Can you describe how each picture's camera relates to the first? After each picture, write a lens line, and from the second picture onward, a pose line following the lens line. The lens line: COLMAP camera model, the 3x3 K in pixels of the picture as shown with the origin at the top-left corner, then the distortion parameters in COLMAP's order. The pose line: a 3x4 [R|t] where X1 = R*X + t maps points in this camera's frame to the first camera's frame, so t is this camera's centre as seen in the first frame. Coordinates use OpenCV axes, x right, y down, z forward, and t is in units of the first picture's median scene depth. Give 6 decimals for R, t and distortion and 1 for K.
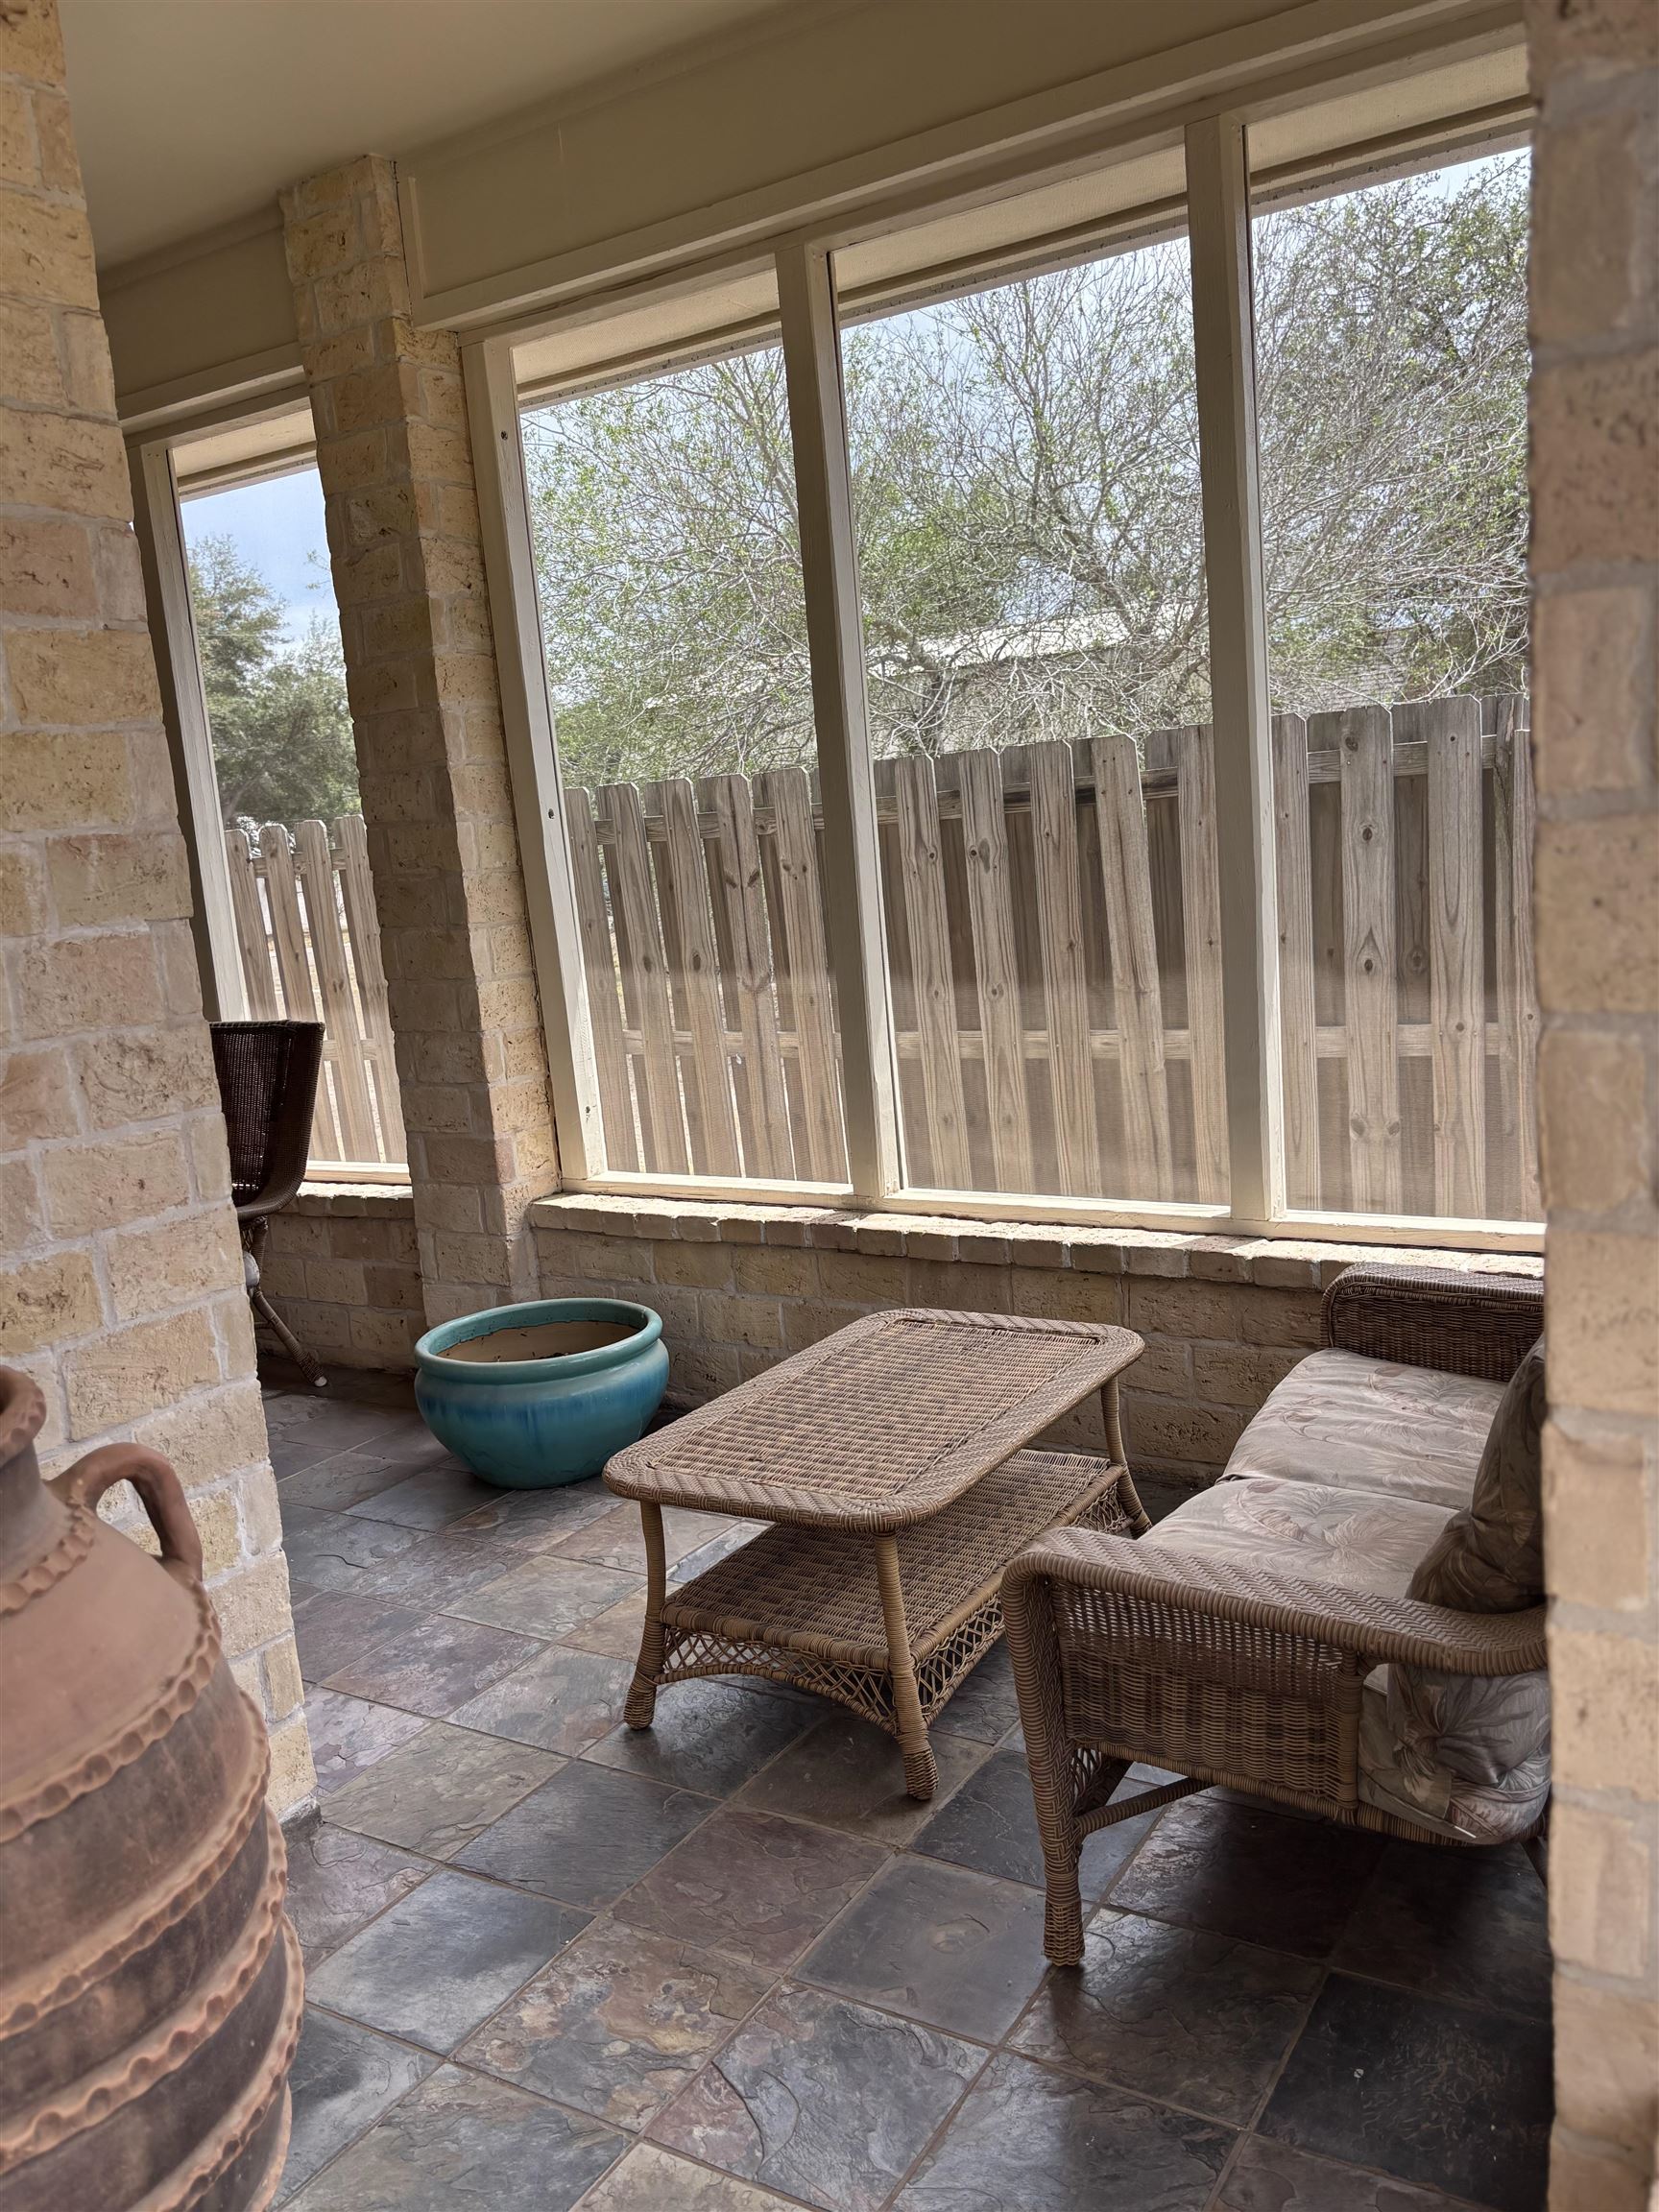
lens RADIAL K [[1729.6, 0, 816.8], [0, 1729.6, 1114.3], [0, 0, 1]] dist [0.052803, -0.051349]
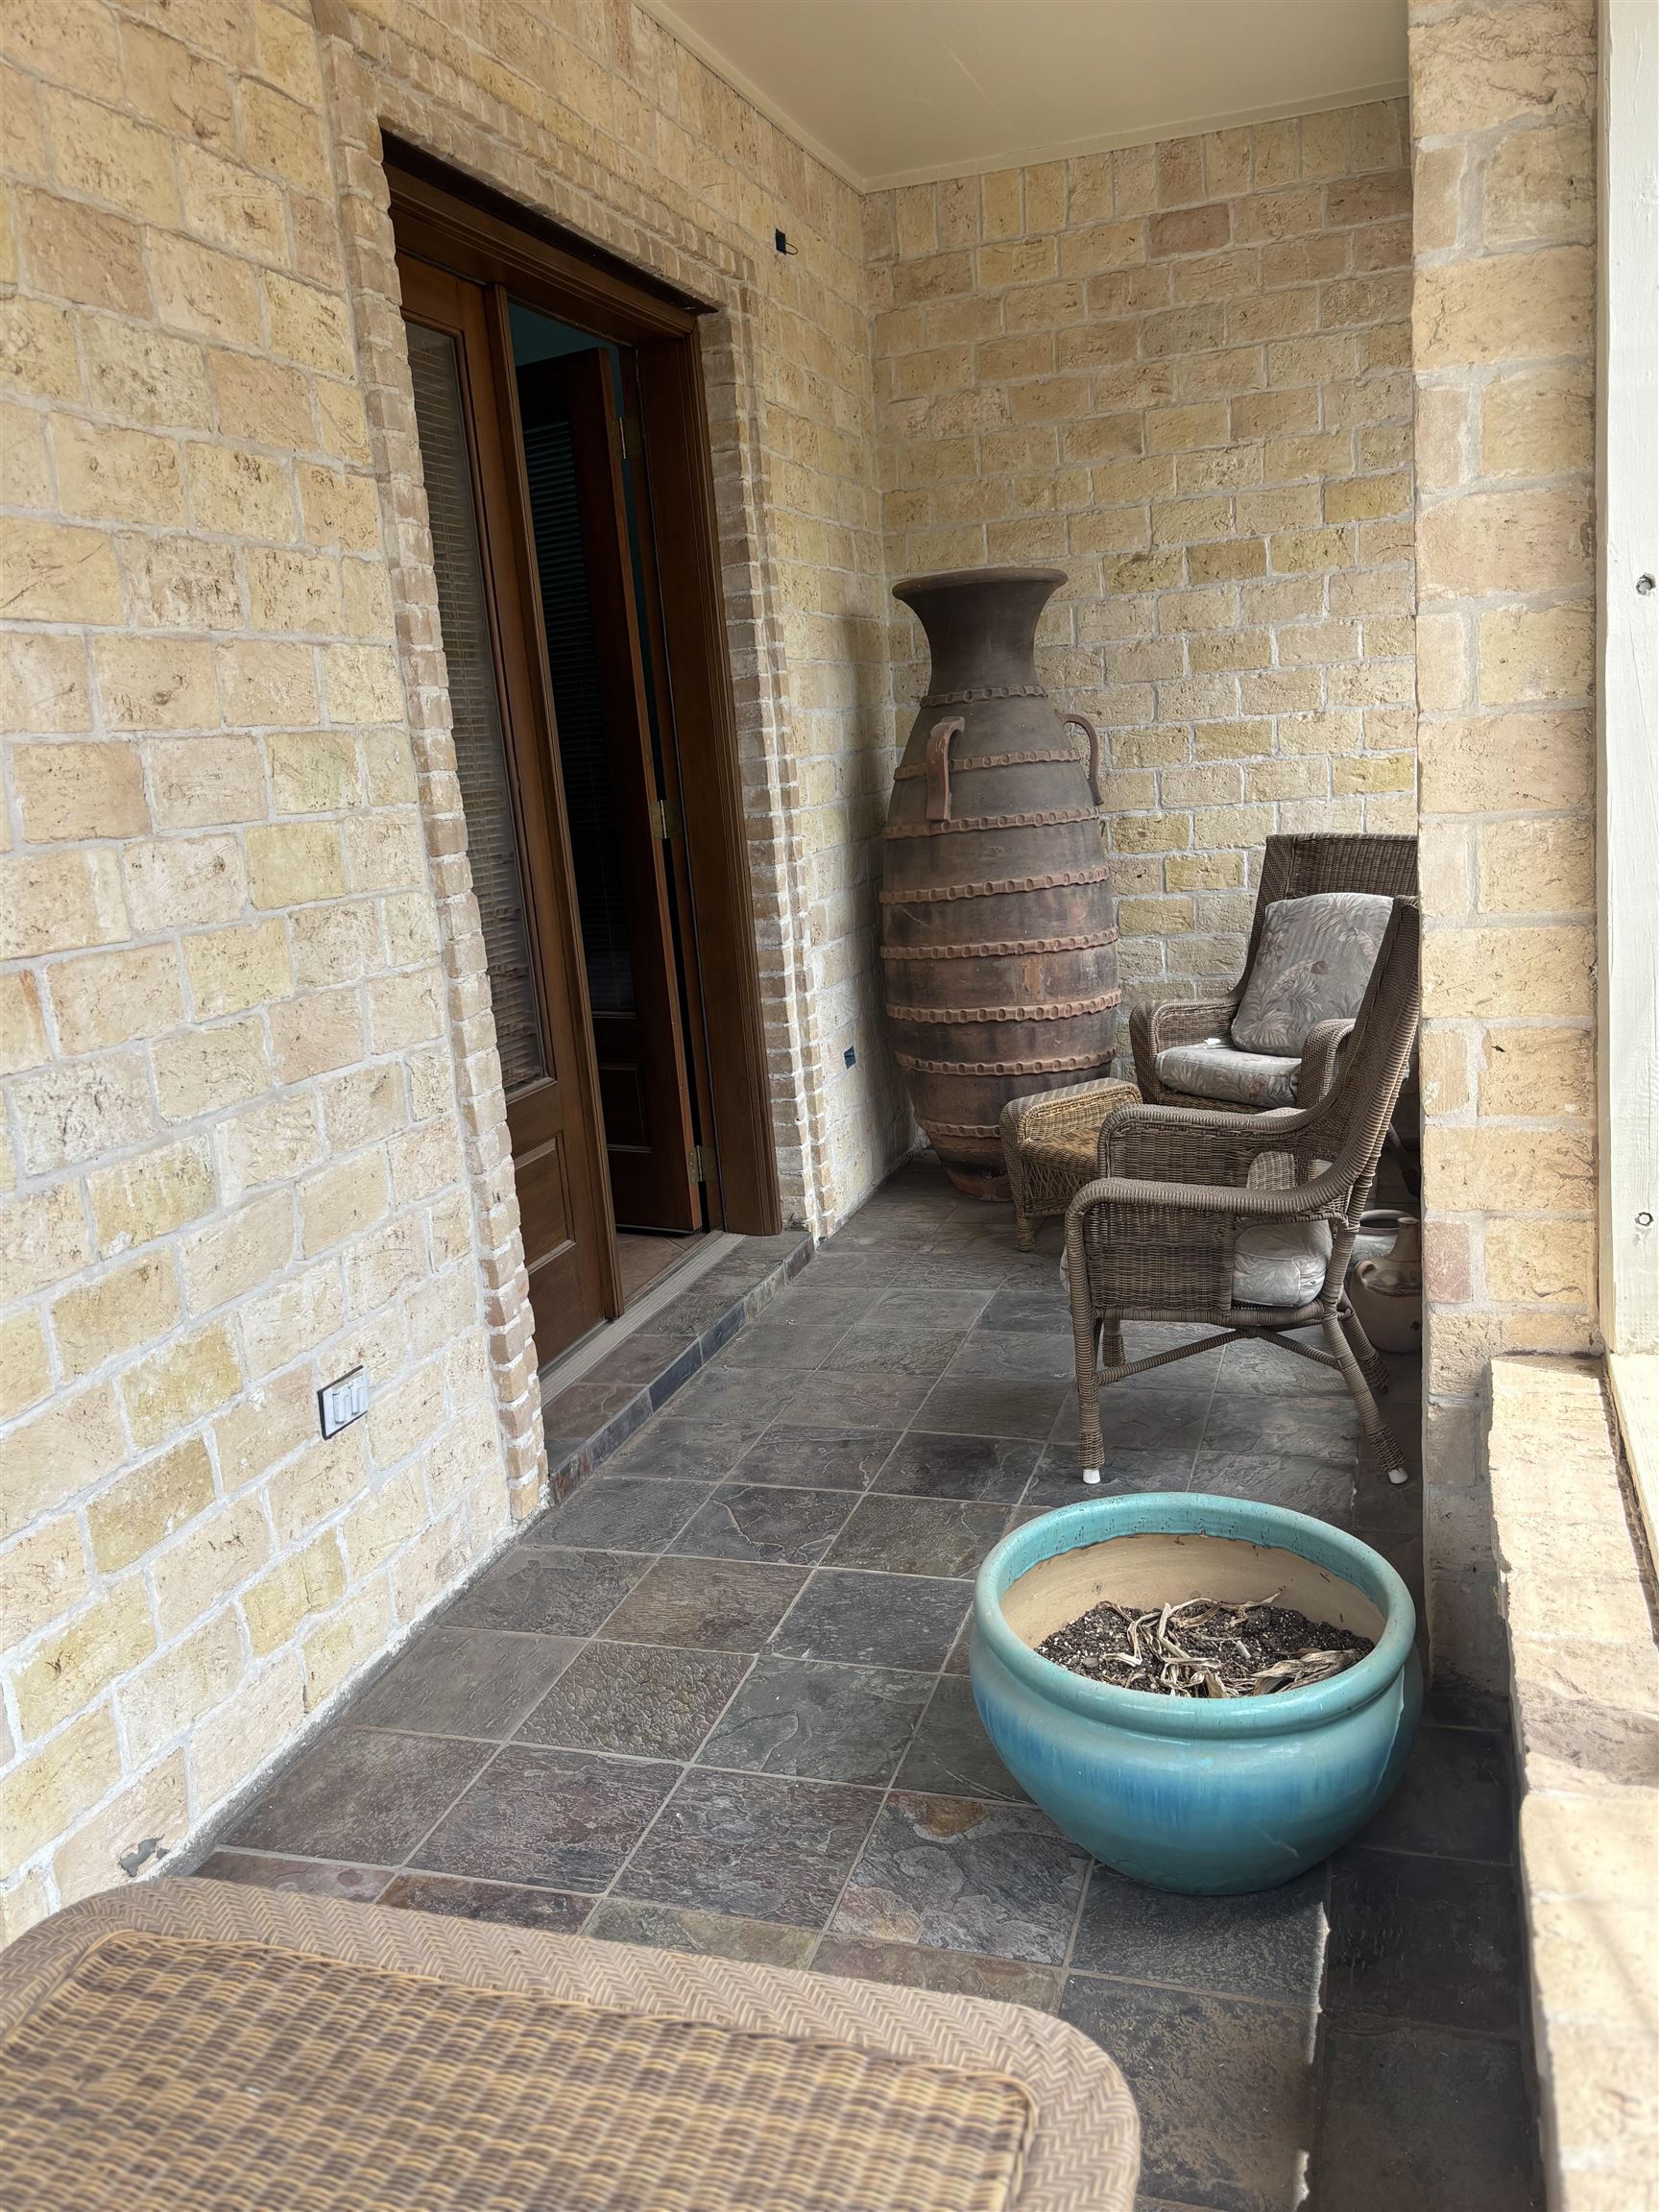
lens RADIAL K [[1729.6, 0, 828.5], [0, 1729.6, 1106.6], [0, 0, 1]] dist [0.052803, -0.051349]
pose [[0.241416, 0.263206, -0.934046, 0.412715], [-0.094092, 0.964329, 0.247420, -0.211894], [0.965849, 0.028155, 0.257570, 1.067306]]
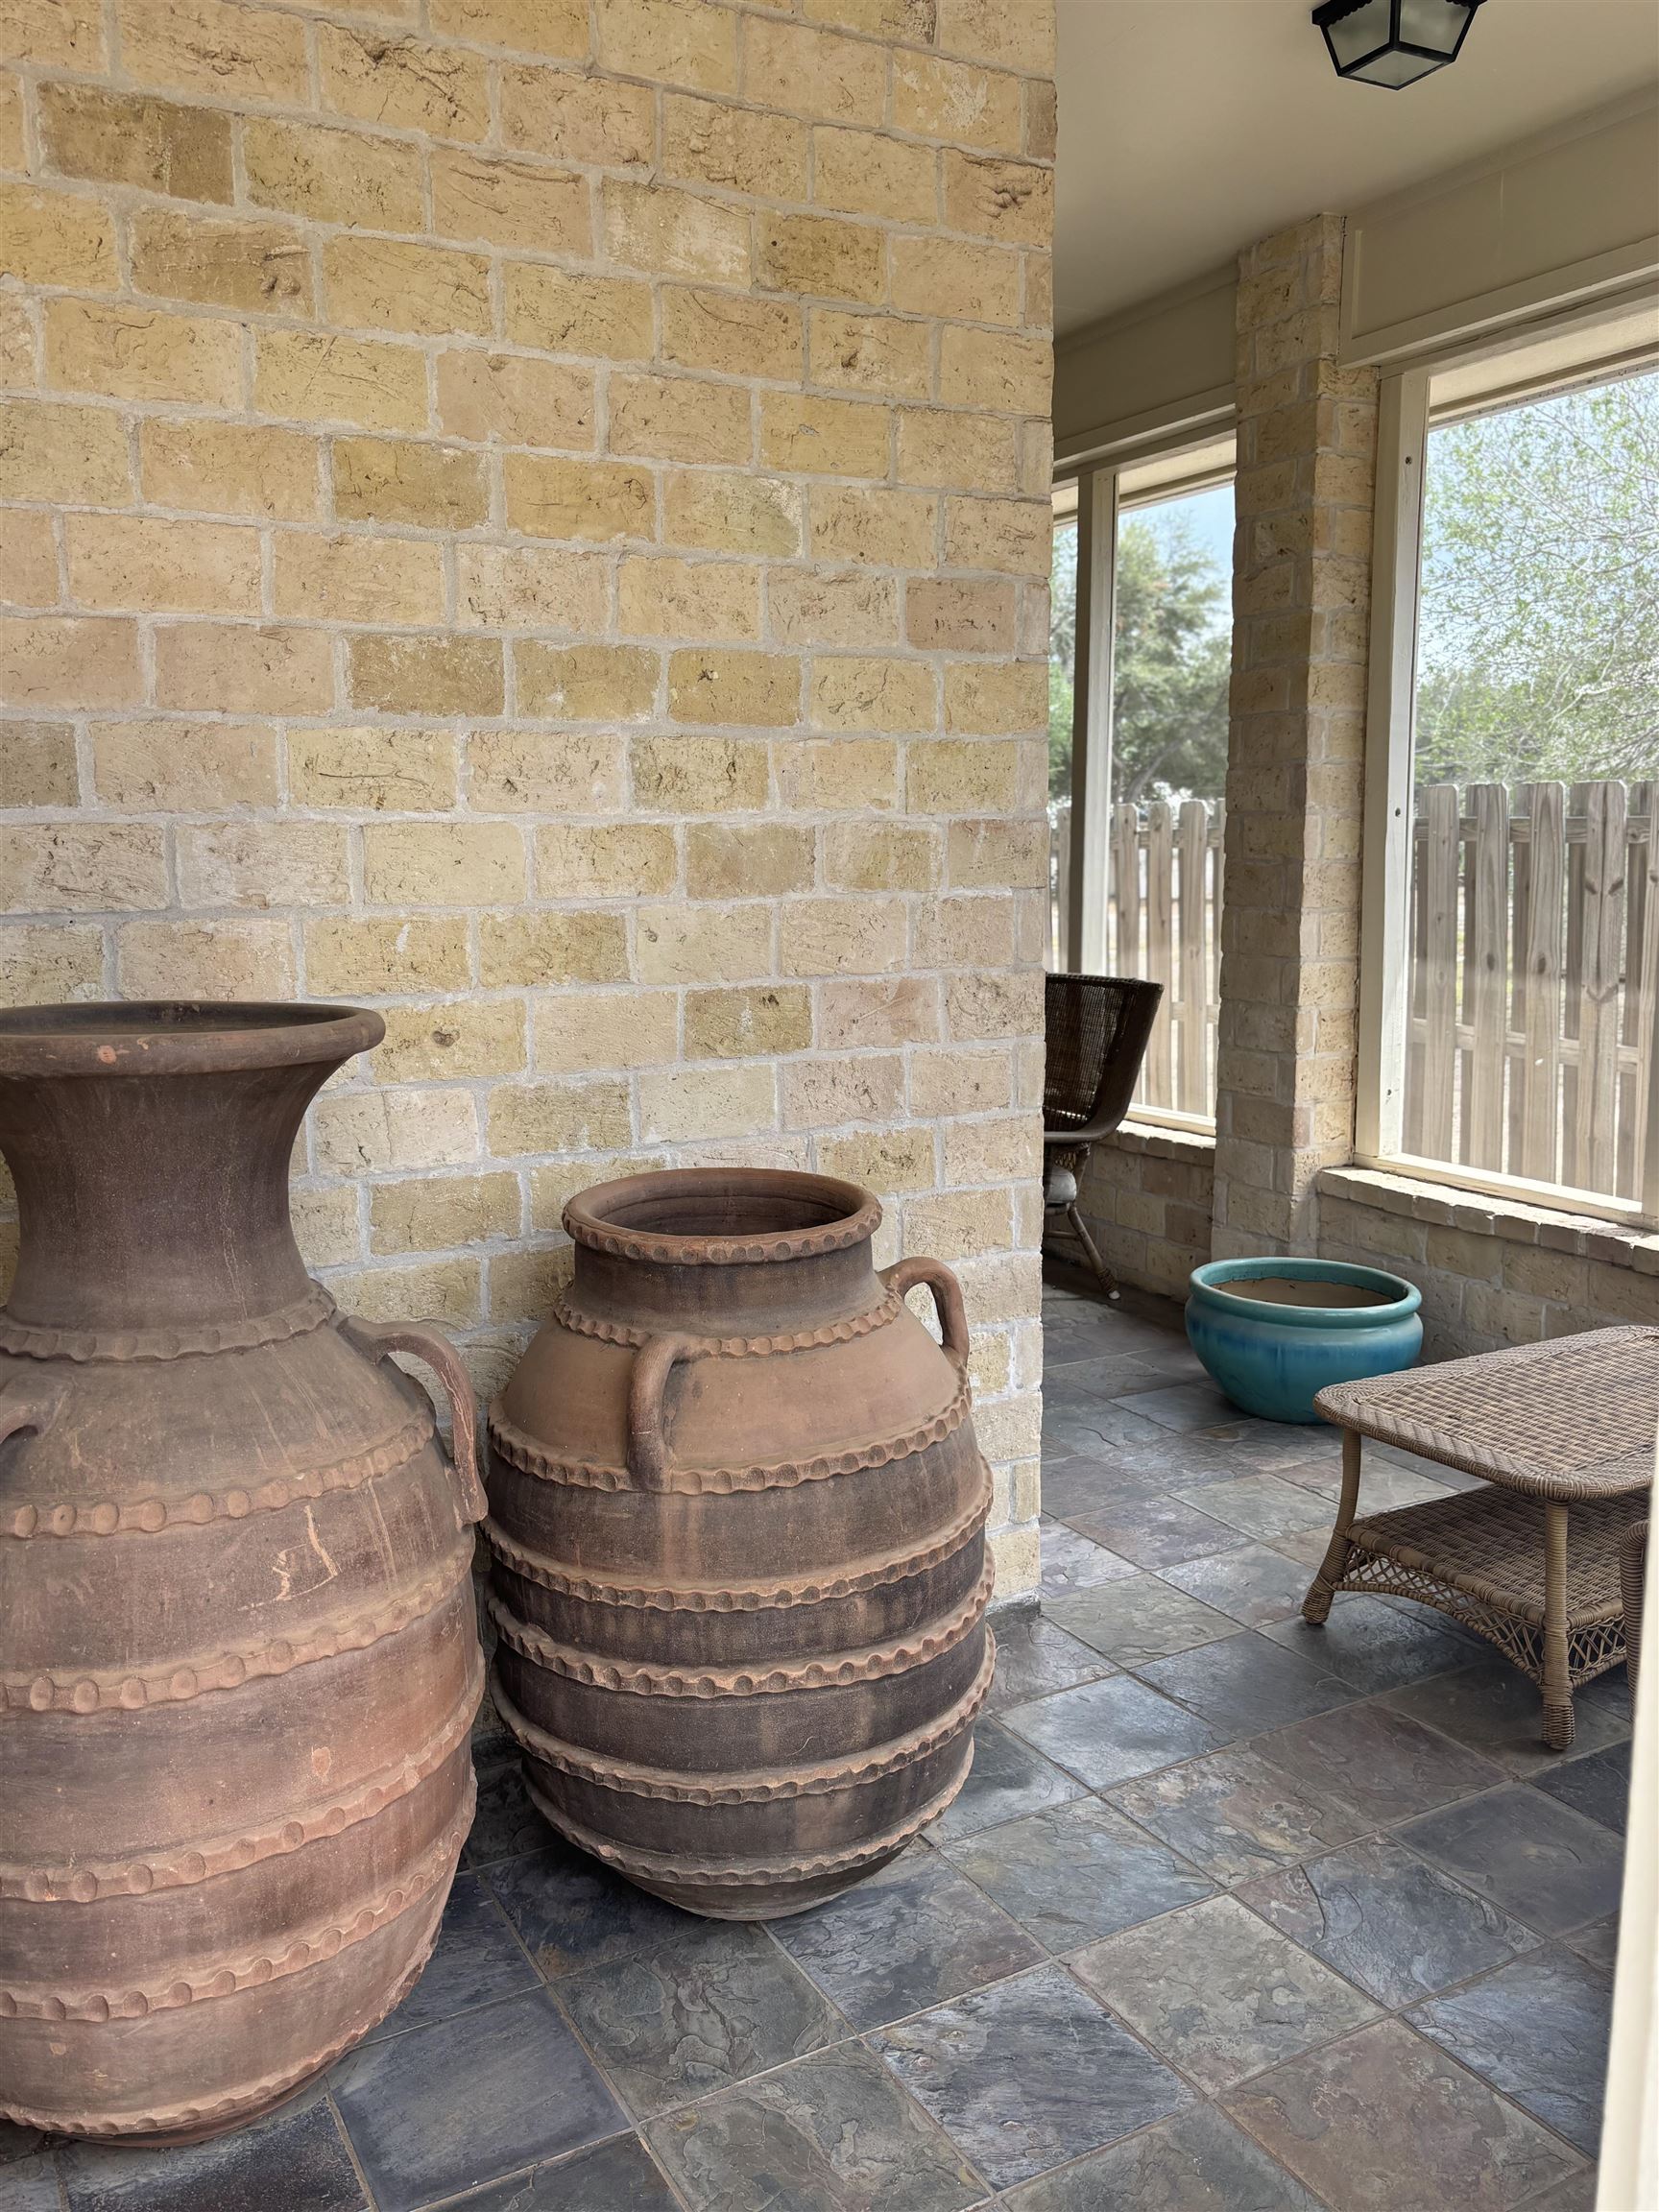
lens RADIAL K [[1729.6, 0, 817.2], [0, 1729.6, 1114.6], [0, 0, 1]] dist [0.052803, -0.051349]
pose [[0.872444, 0.149866, -0.465168, 0.096617], [-0.142108, 0.988488, 0.051935, 0.008410], [0.467597, 0.020794, 0.883697, -0.173205]]
